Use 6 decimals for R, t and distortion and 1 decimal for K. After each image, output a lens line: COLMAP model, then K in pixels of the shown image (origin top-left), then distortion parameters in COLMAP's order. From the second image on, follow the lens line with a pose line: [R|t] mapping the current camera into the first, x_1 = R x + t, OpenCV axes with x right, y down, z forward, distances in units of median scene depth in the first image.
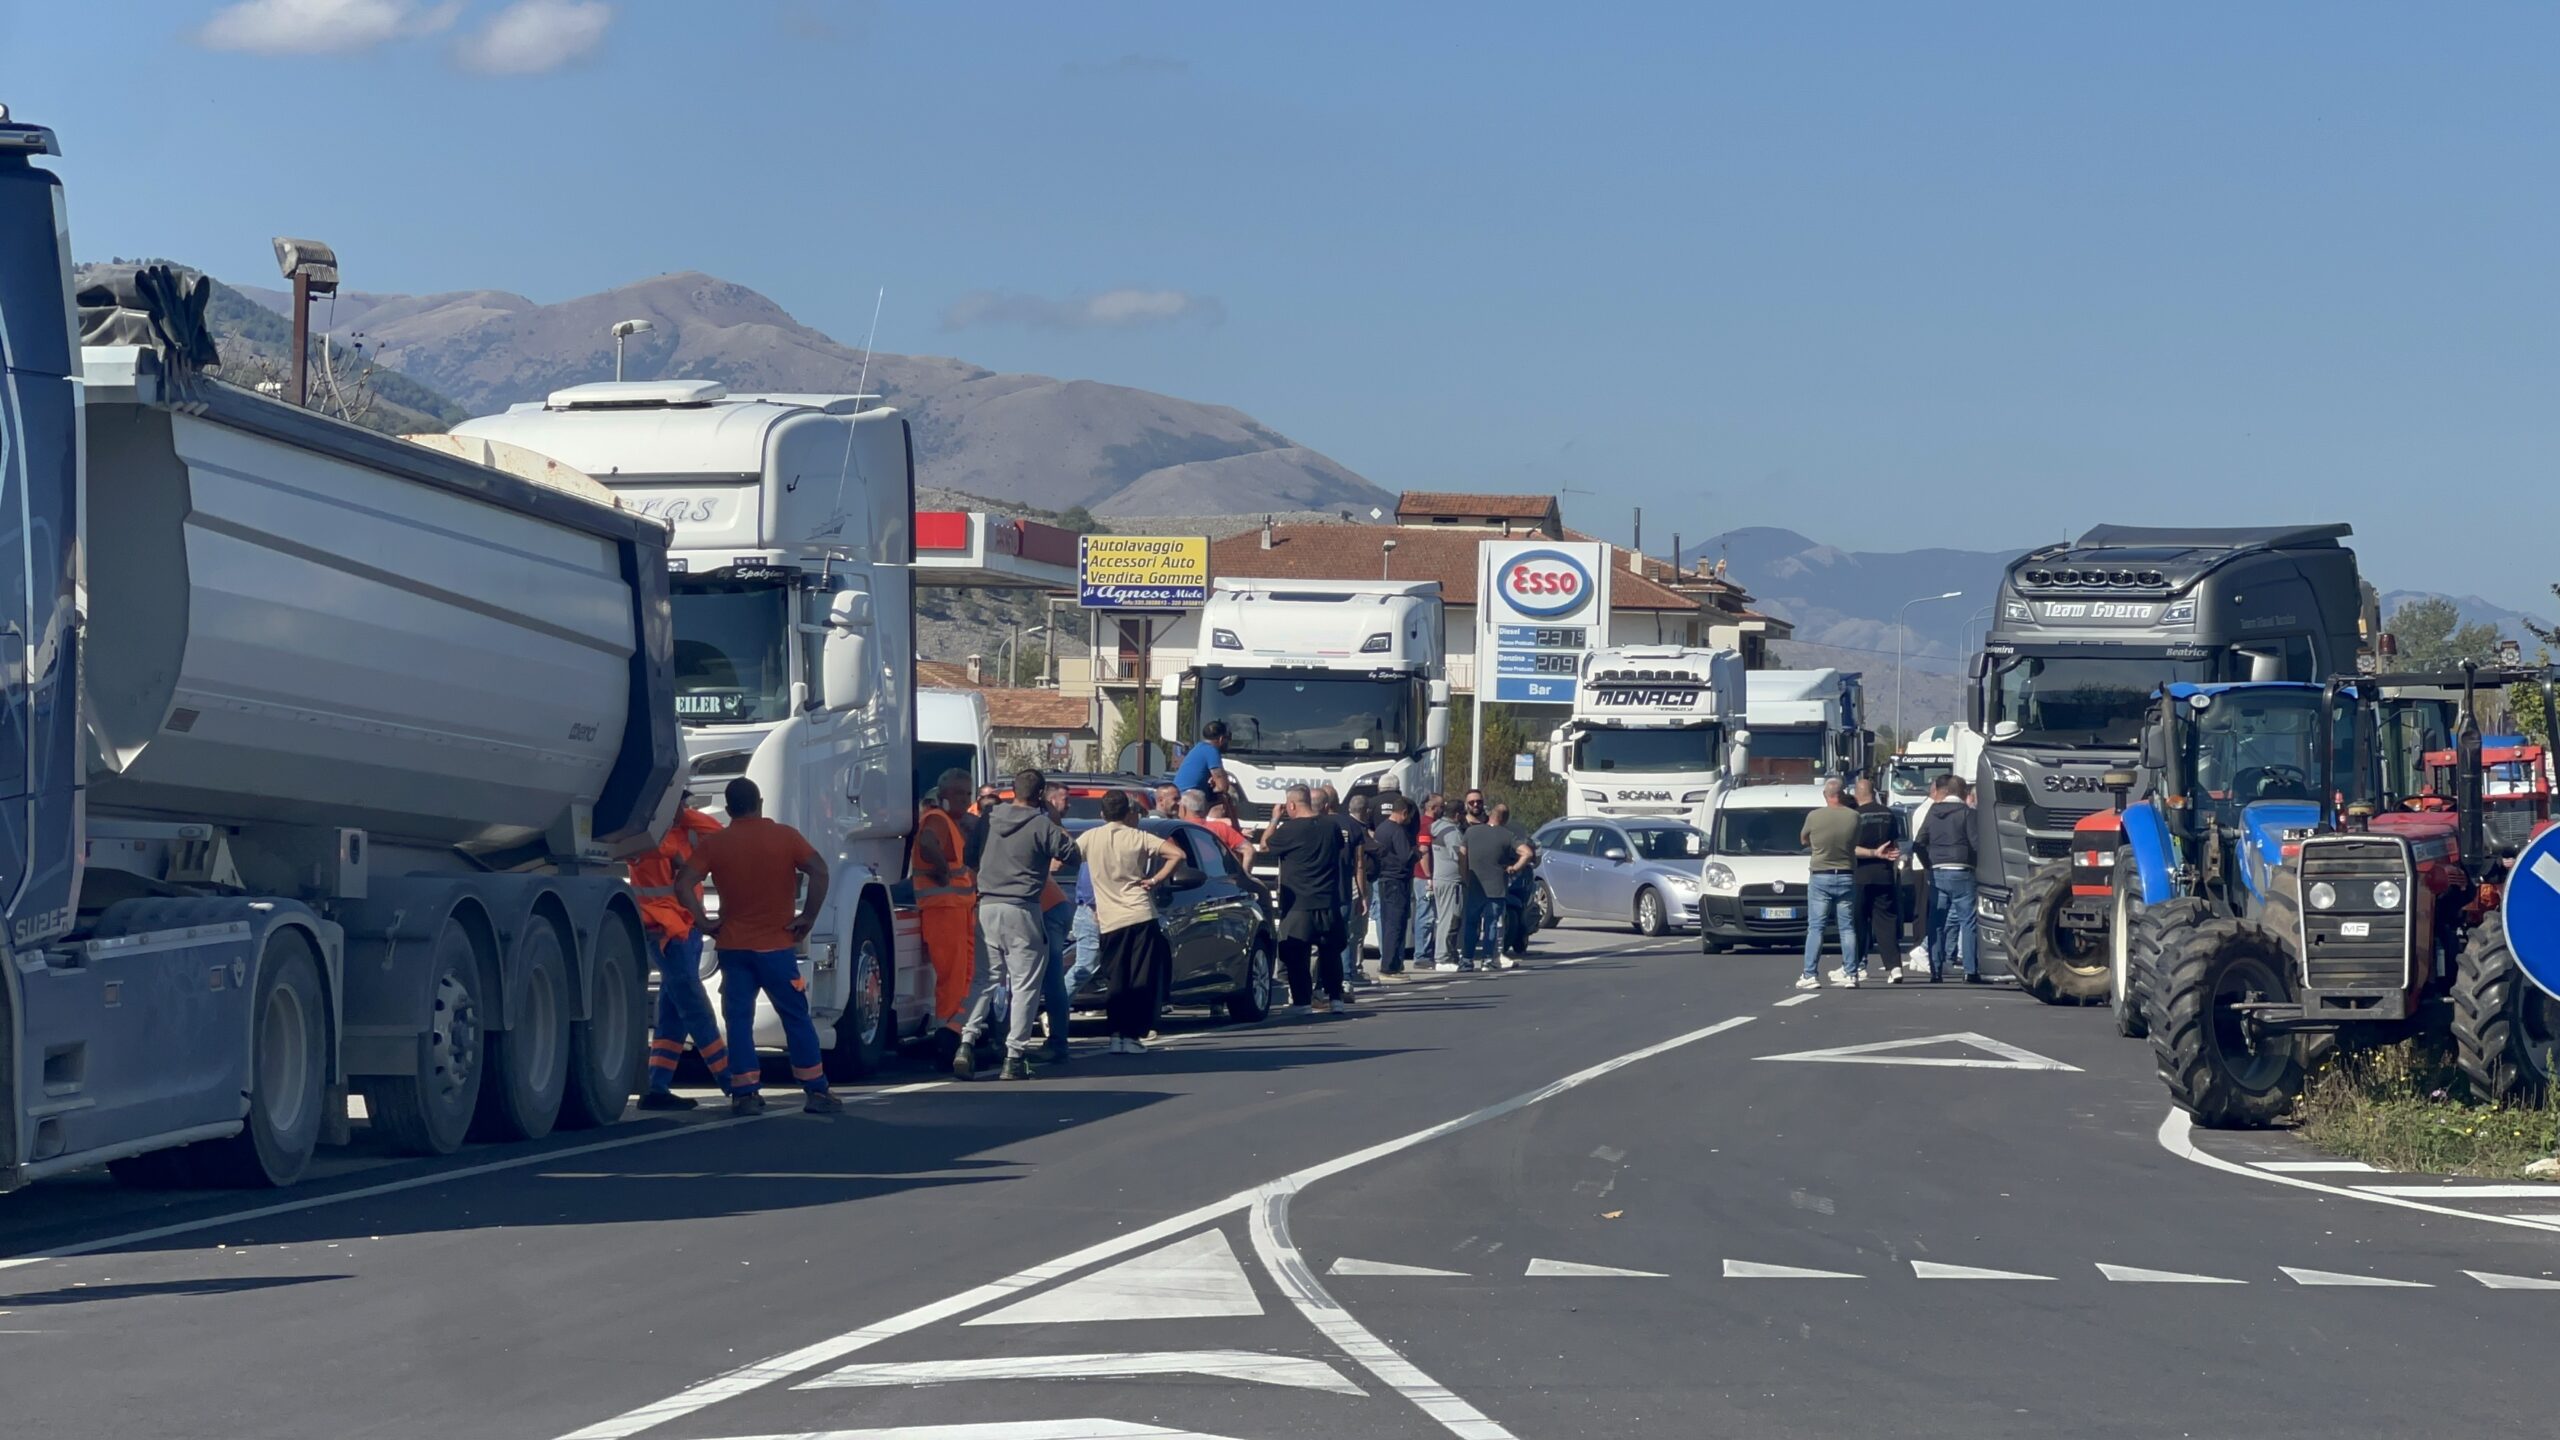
lens RADIAL K [[6508.5, 0, 1280.0], [0, 6508.5, 720.0], [0, 0, 1]] dist [-0.533248, 15.341307]
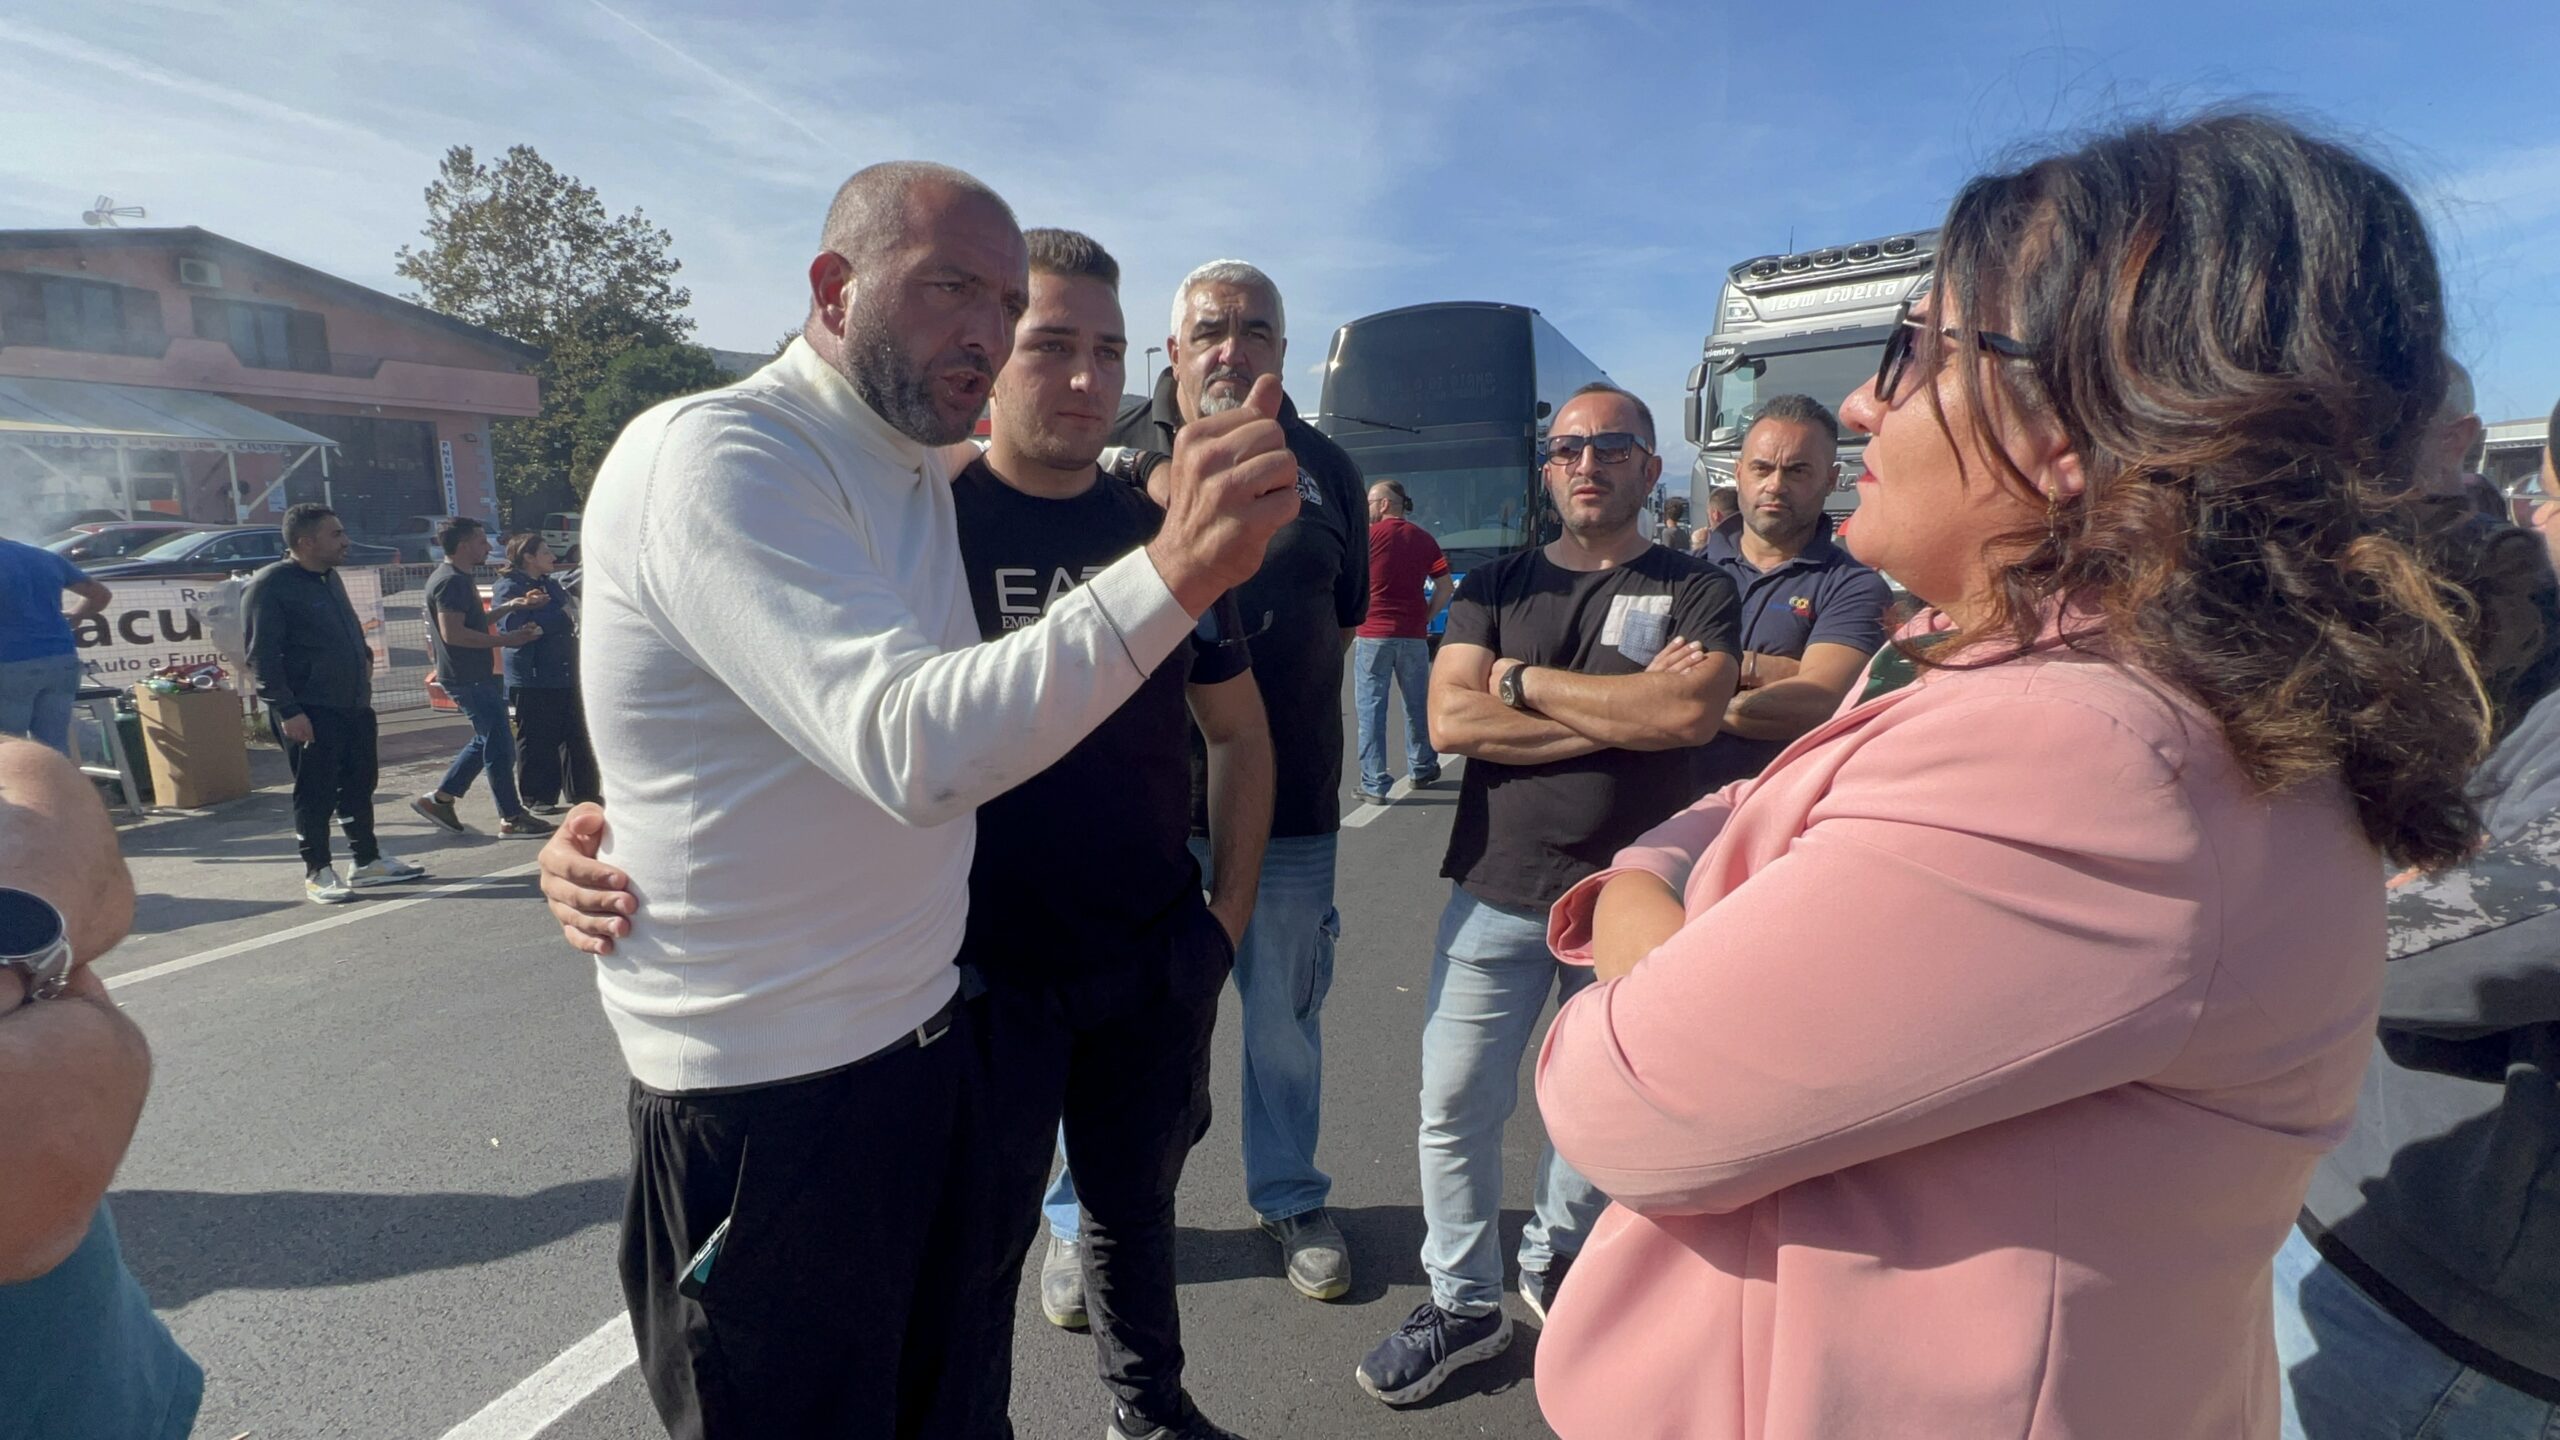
lens RADIAL K [[1174.4, 0, 1279.7], [0, 1174.4, 706.7], [0, 0, 1]] dist [0.001751, 0.000063]
pose [[0.972885, 0.010808, -0.231037, 0.088226], [0.026393, 0.987194, 0.157323, 0.012998], [0.229779, -0.159155, 0.960141, 0.806958]]
